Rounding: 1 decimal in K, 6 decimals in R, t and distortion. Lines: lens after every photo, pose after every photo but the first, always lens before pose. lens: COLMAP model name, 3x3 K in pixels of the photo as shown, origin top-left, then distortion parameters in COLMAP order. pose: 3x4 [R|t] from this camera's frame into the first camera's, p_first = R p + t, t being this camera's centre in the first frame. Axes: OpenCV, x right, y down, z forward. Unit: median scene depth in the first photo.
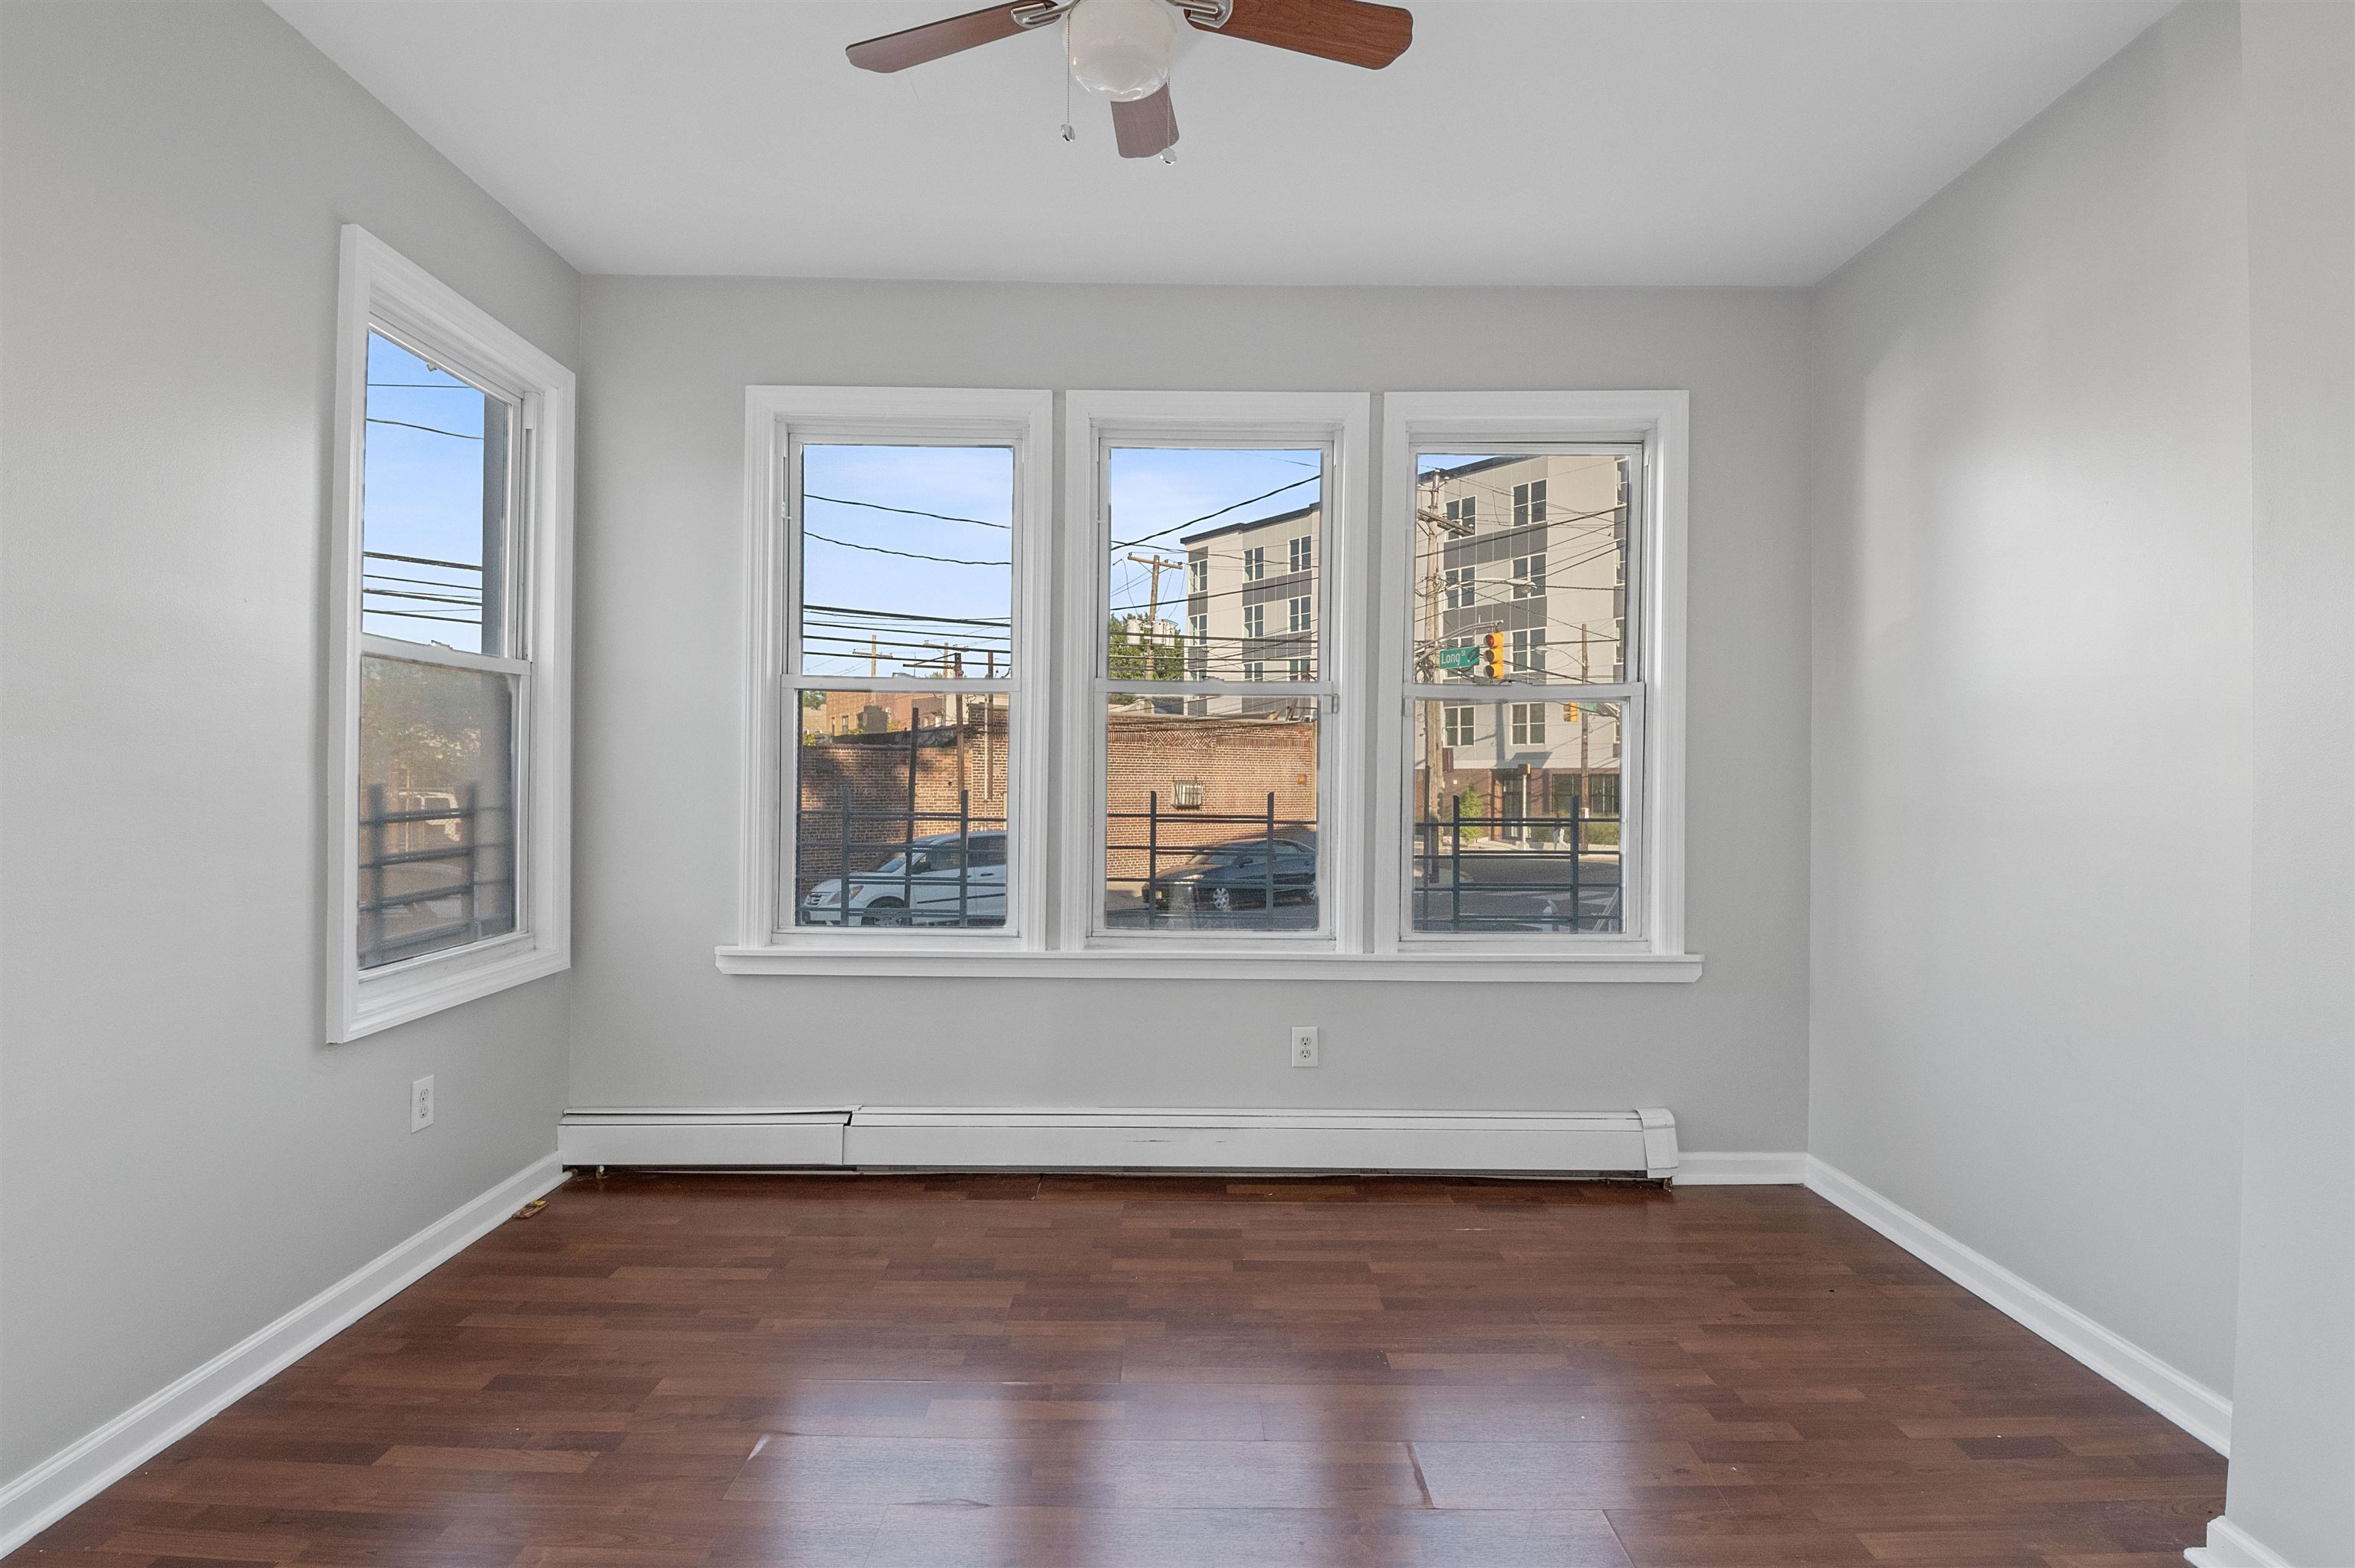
lens RADIAL K [[1154.3, 0, 1175.1], [0, 1154.3, 778.1], [0, 0, 1]] dist [0.042942, -0.037442]
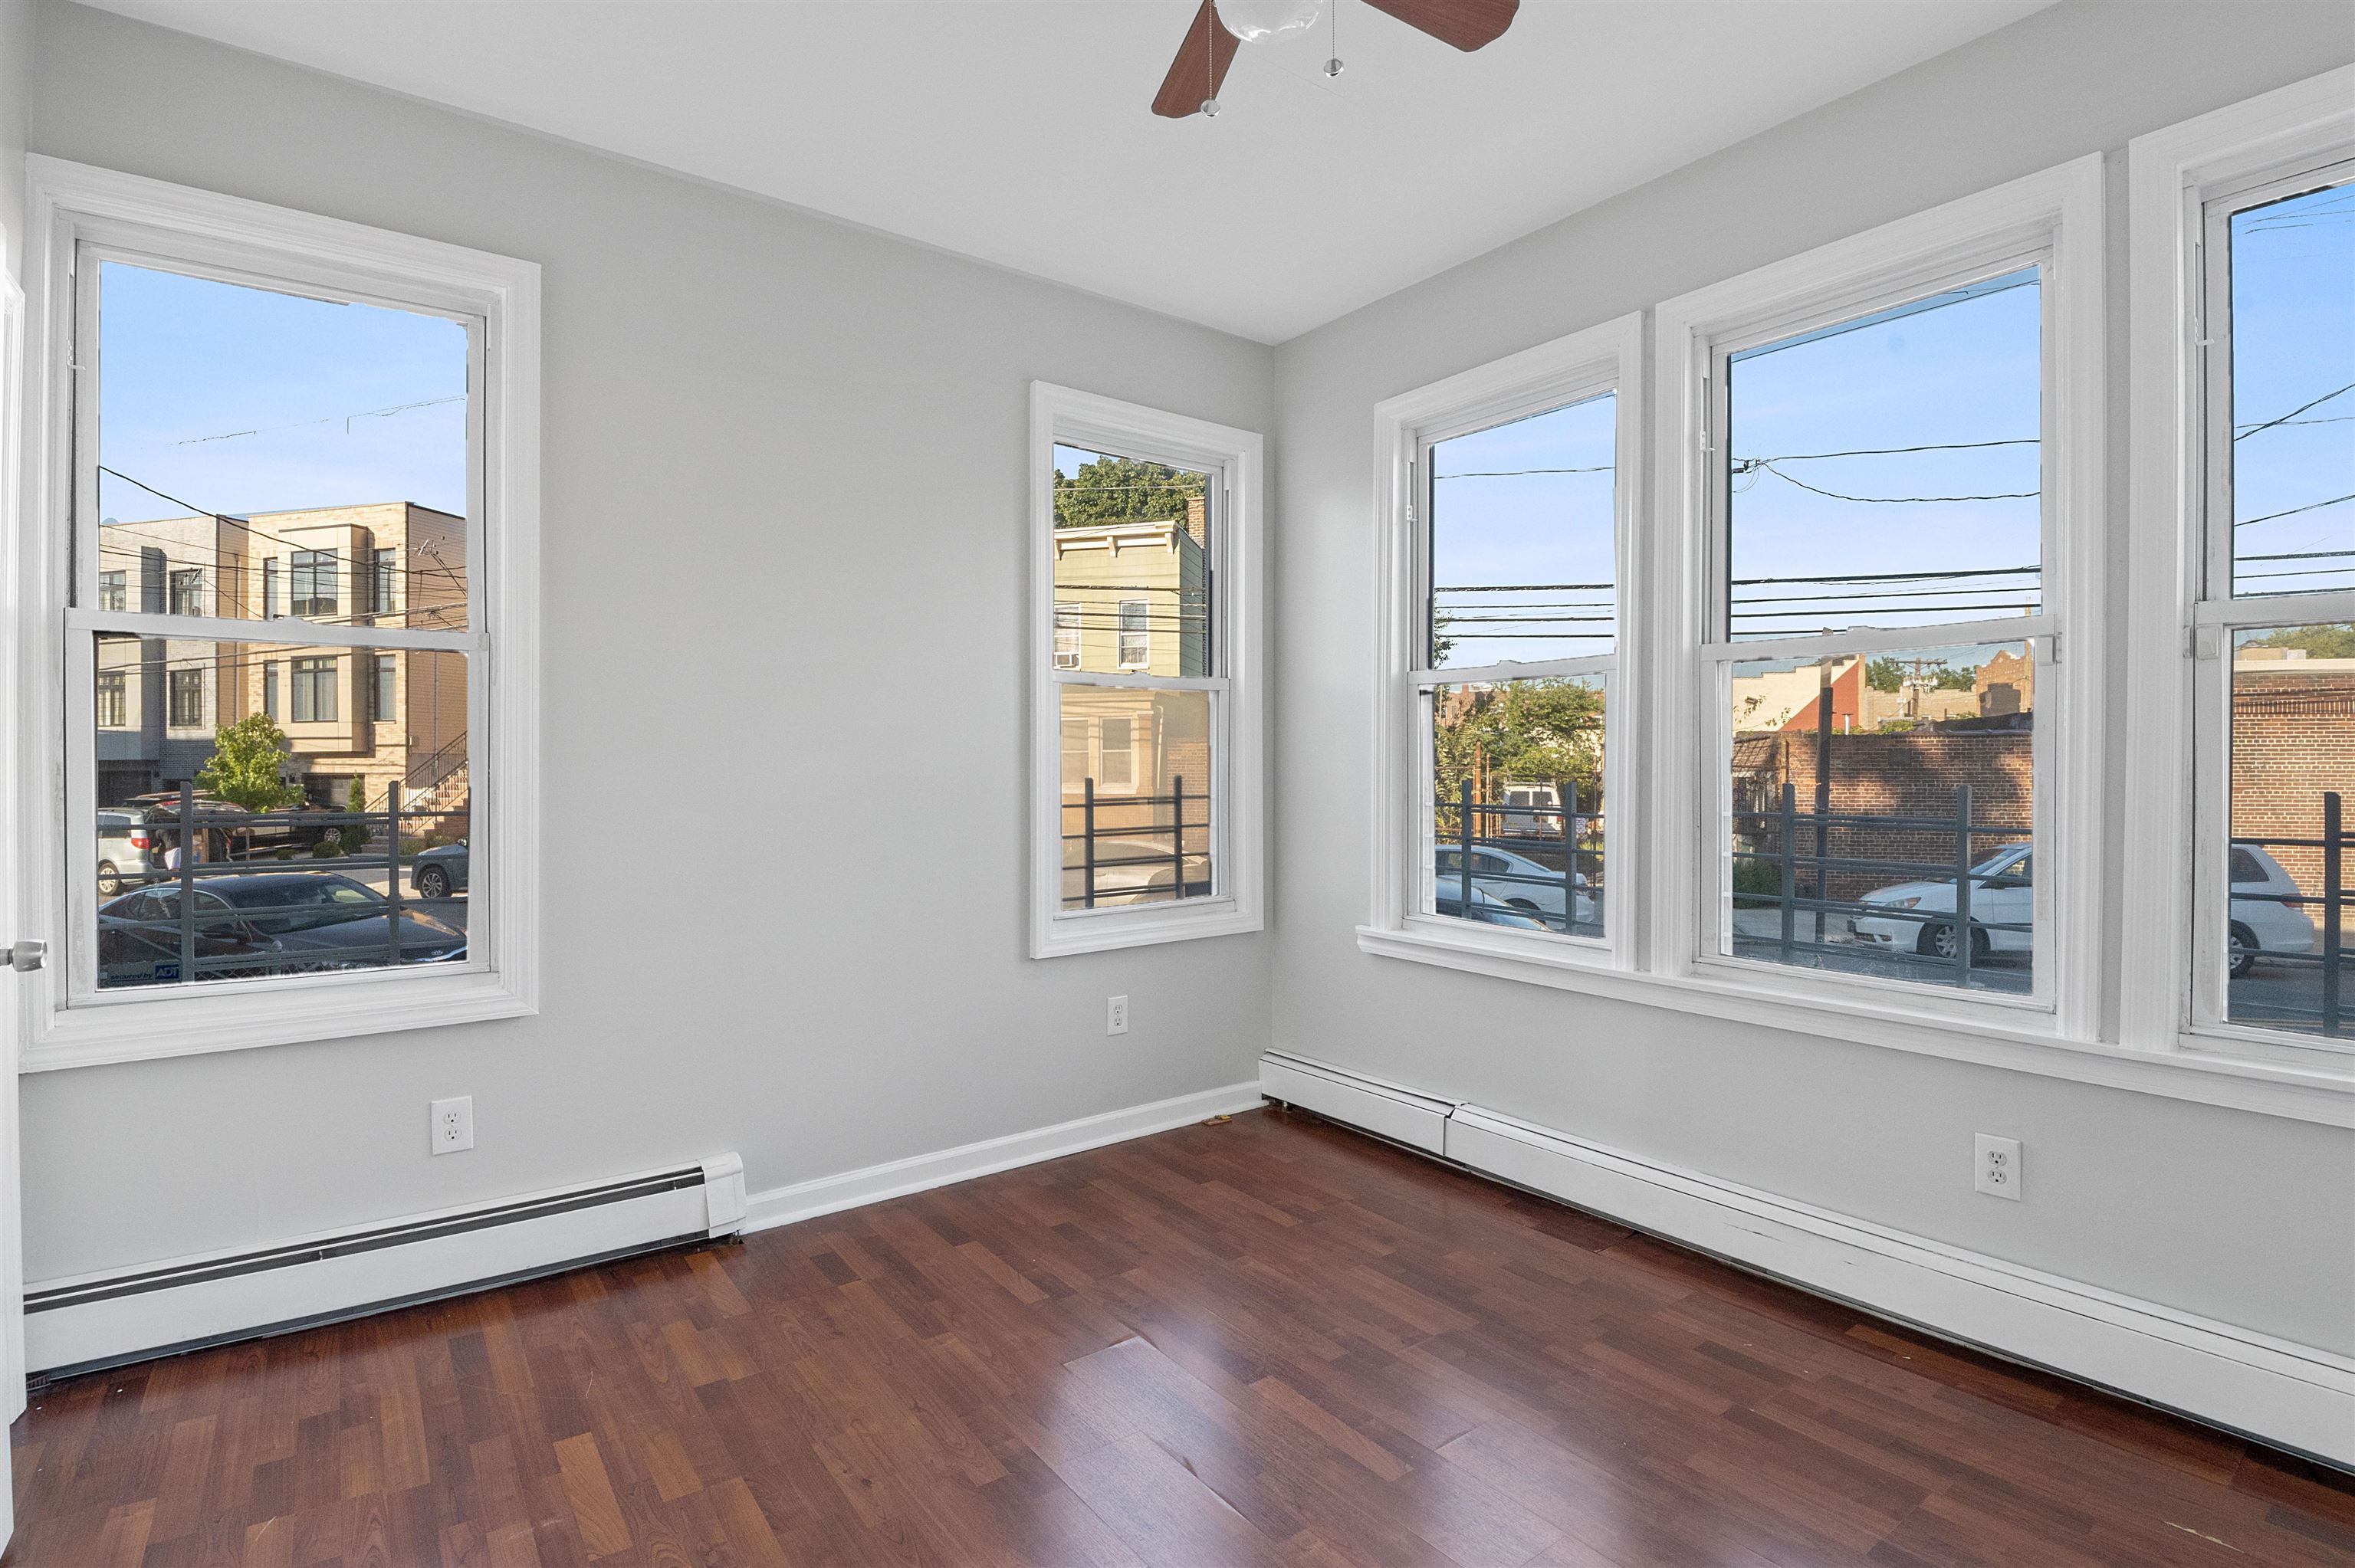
lens RADIAL K [[1149.5, 0, 1177.5], [0, 1149.5, 784.0], [0, 0, 1]] dist [0.039637, -0.036850]
pose [[0.591317, 0.001525, -0.806438, 0.388145], [0.005657, 0.999966, 0.006039, 0.004335], [0.806420, -0.008133, 0.591288, 0.230771]]
